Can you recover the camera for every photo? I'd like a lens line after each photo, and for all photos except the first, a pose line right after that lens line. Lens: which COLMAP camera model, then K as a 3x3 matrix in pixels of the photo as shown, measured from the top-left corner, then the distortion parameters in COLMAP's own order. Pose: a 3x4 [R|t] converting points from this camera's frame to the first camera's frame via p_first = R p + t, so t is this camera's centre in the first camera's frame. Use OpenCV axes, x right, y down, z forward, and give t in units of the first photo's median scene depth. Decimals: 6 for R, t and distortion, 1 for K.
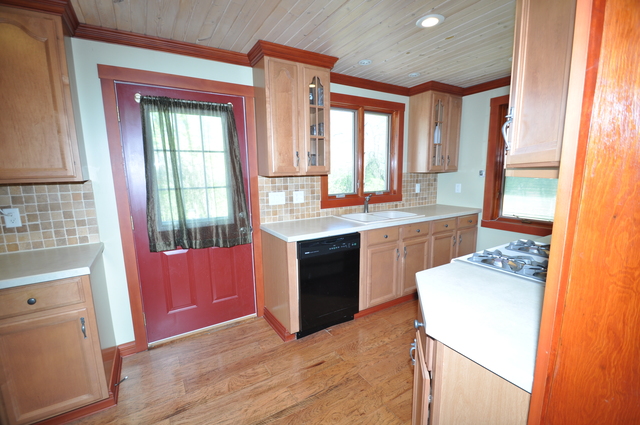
lens RADIAL K [[279.4, 0, 320.5], [0, 279.4, 217.3], [0, 0, 1]] dist [0.008496, -0.012212]
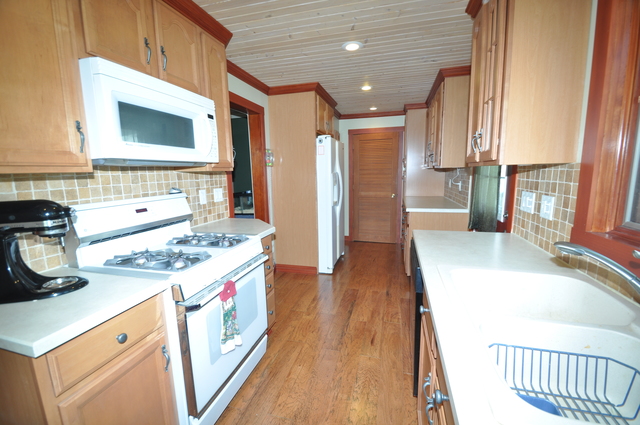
lens RADIAL K [[279.4, 0, 314.9], [0, 279.4, 218.0], [0, 0, 1]] dist [0.008496, -0.012212]
pose [[-0.742596, 0.141271, -0.654671, 0.627292], [-0.078023, 0.952597, 0.294062, -0.184777], [0.665180, 0.269448, -0.696372, 1.154347]]
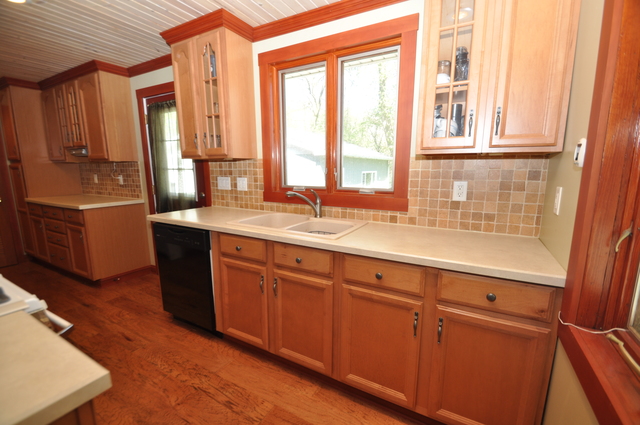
lens RADIAL K [[279.4, 0, 320.0], [0, 279.4, 218.3], [0, 0, 1]] dist [0.008496, -0.012212]
pose [[0.484956, 0.169034, -0.858047, 0.900058], [-0.151280, 0.982566, 0.108062, -0.106652], [0.861355, 0.077400, 0.502073, 0.823866]]
